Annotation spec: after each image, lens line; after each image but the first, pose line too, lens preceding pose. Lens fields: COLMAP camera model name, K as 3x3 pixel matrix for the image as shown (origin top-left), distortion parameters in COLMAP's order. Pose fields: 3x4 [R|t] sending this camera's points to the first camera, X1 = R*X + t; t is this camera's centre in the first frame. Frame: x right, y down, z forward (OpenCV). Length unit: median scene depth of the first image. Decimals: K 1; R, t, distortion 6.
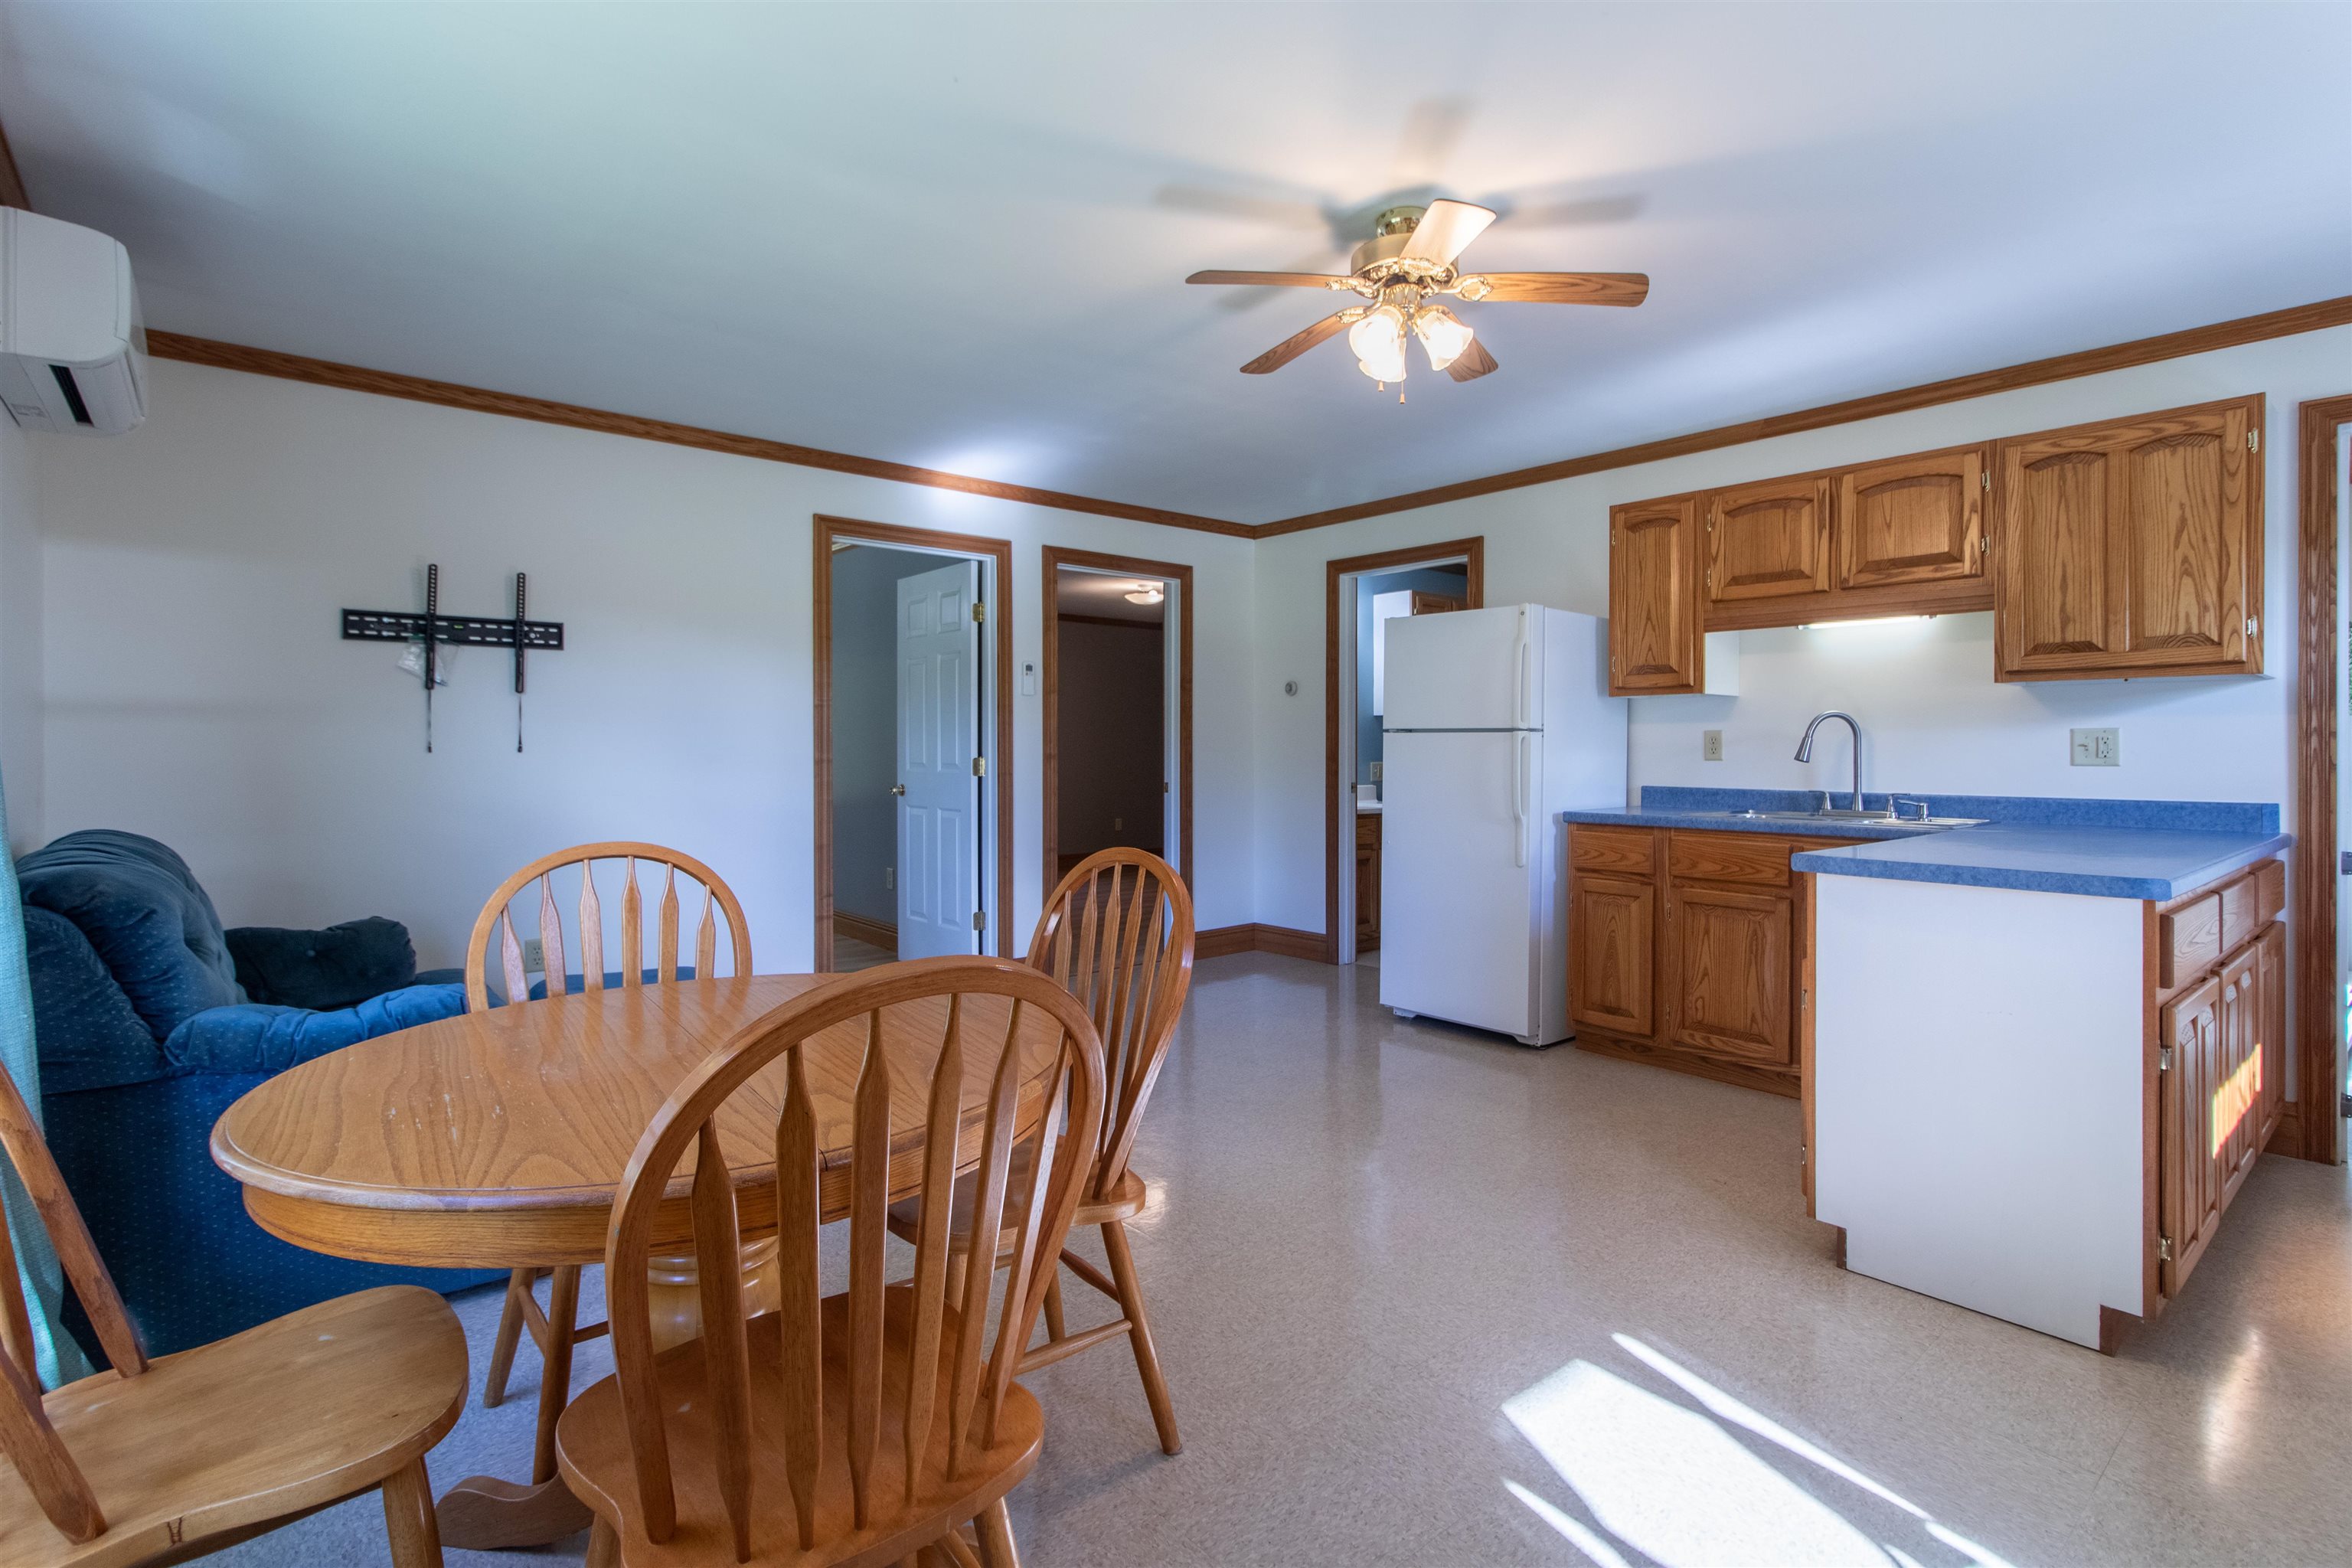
lens RADIAL K [[1122.3, 0, 1181.9], [0, 1122.3, 755.2], [0, 0, 1]] dist [0.002483, 0.000106]
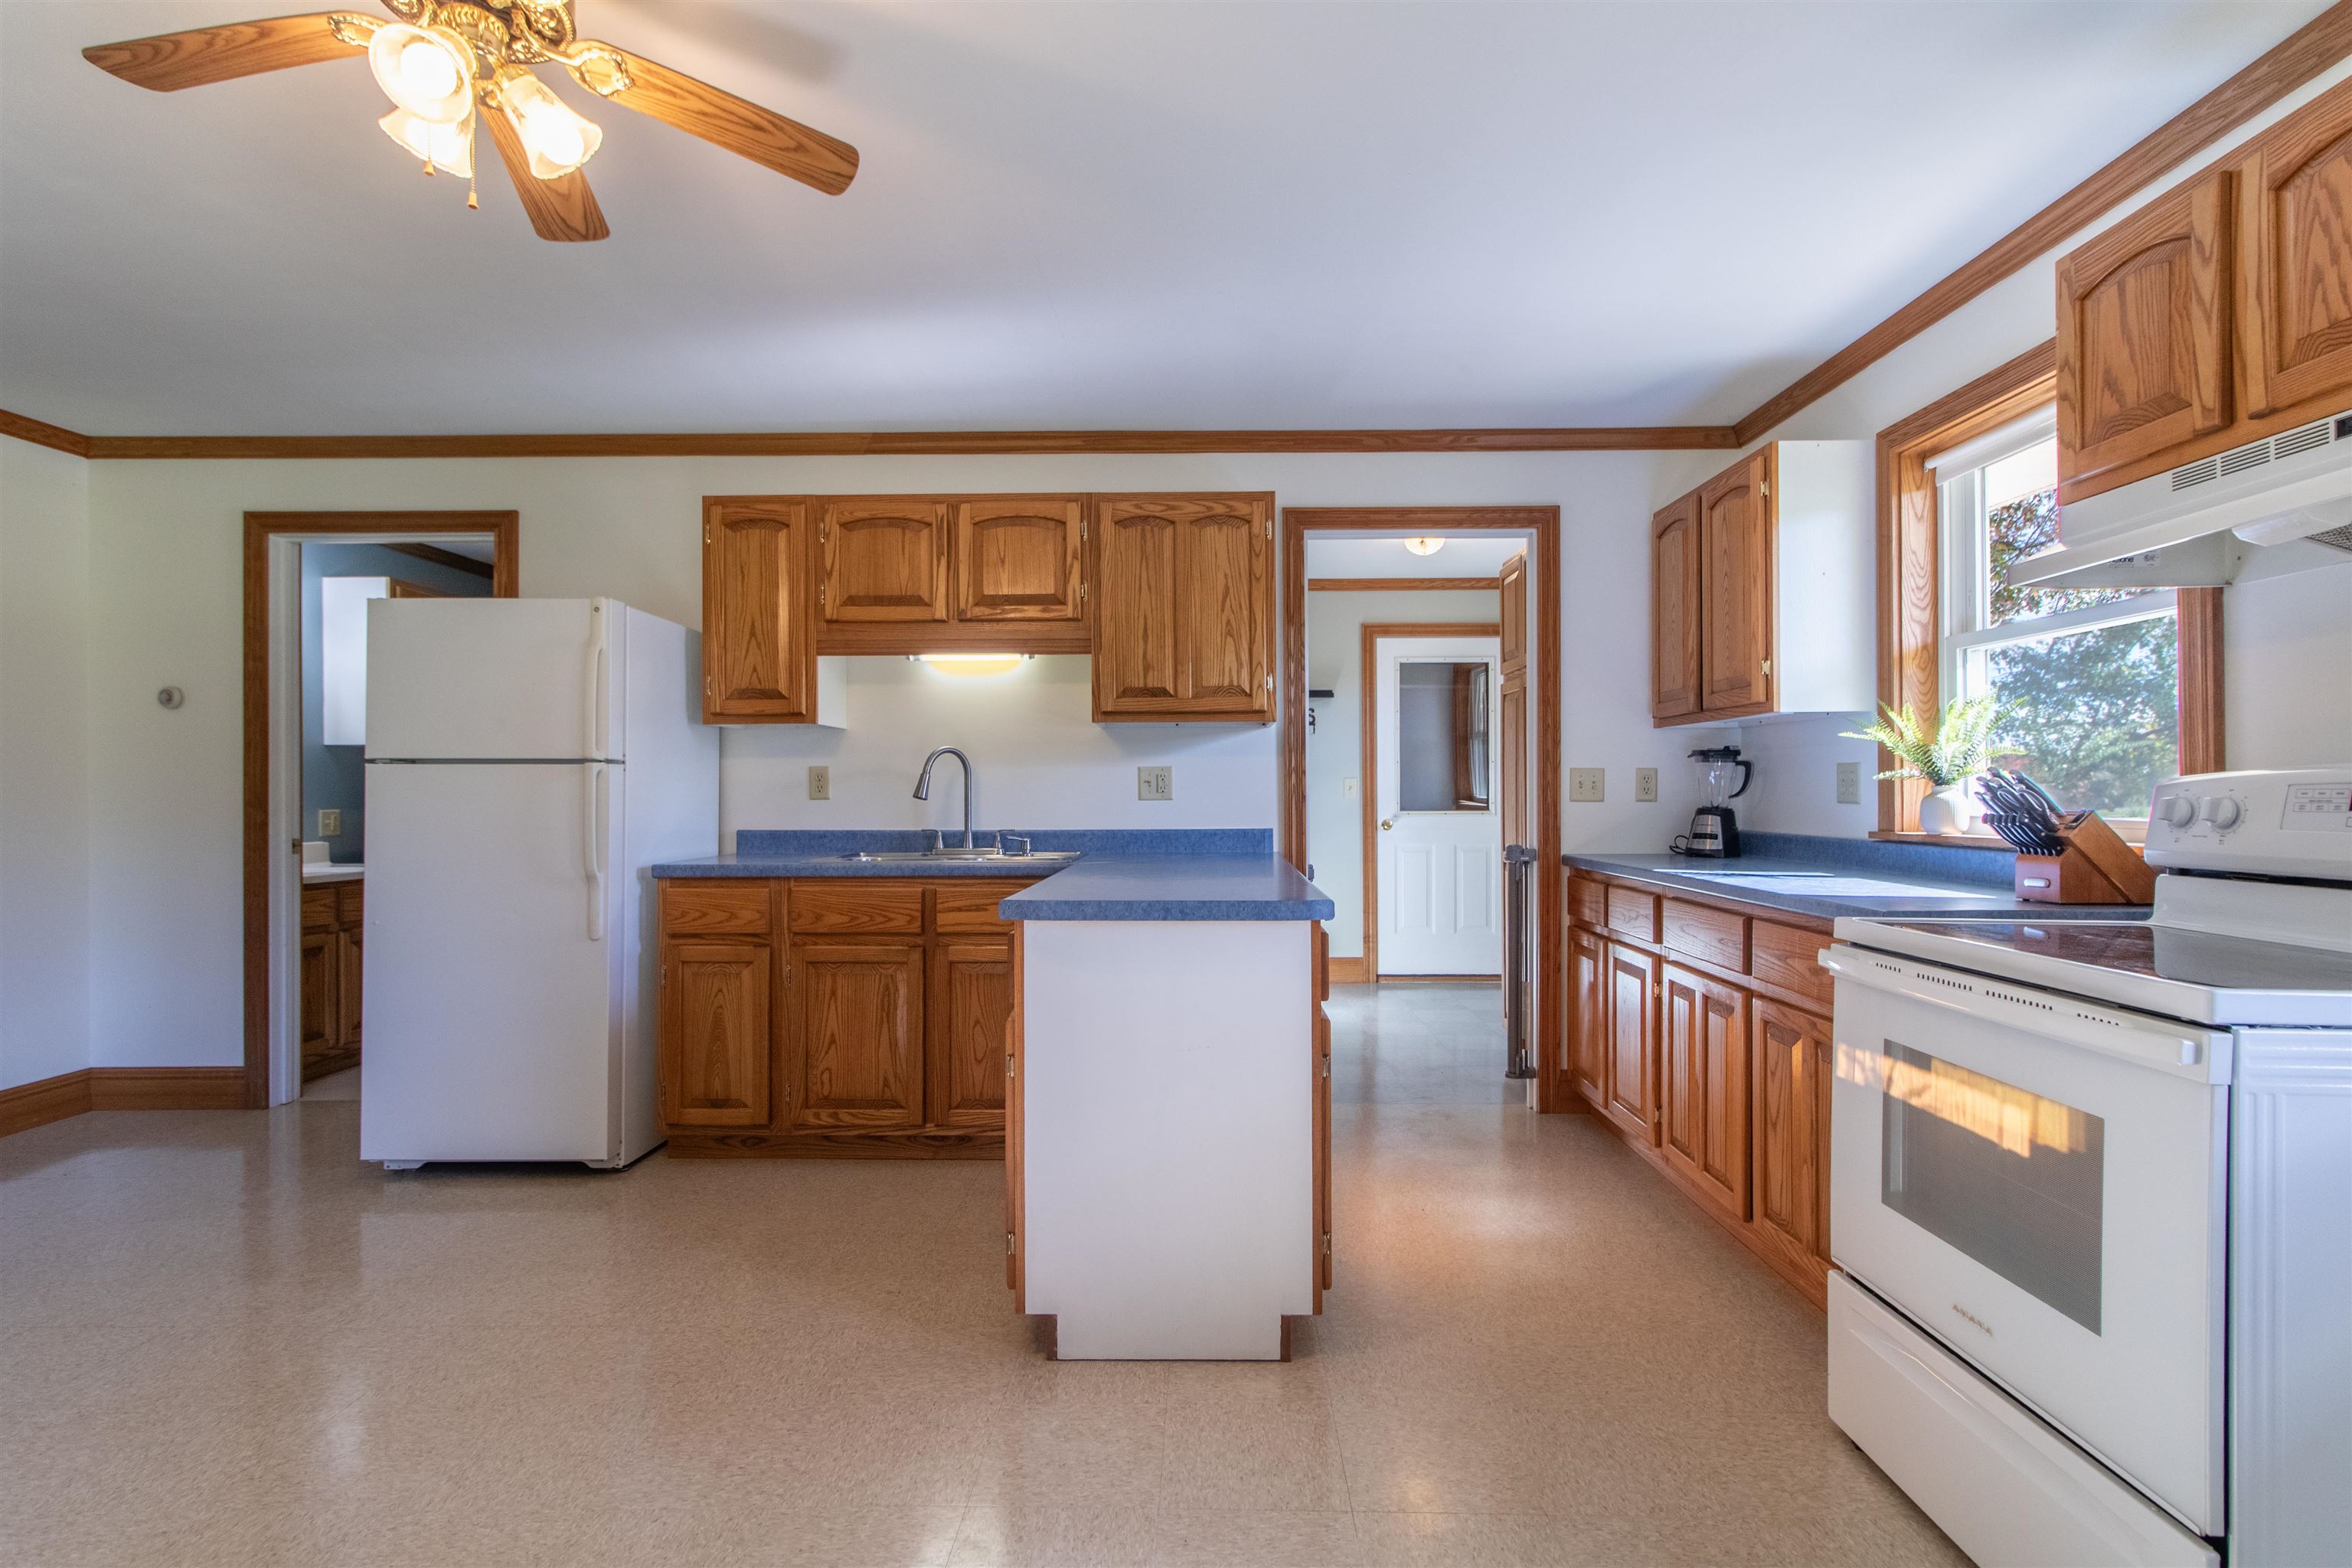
lens RADIAL K [[1096.6, 0, 1182.7], [0, 1096.6, 792.2], [0, 0, 1]] dist [0.005073, 0.001317]
pose [[0.655188, -0.002053, 0.755464, -0.002308], [0.009334, 0.999942, -0.005377, 0.006959], [-0.755409, 0.010574, 0.655169, 0.226111]]
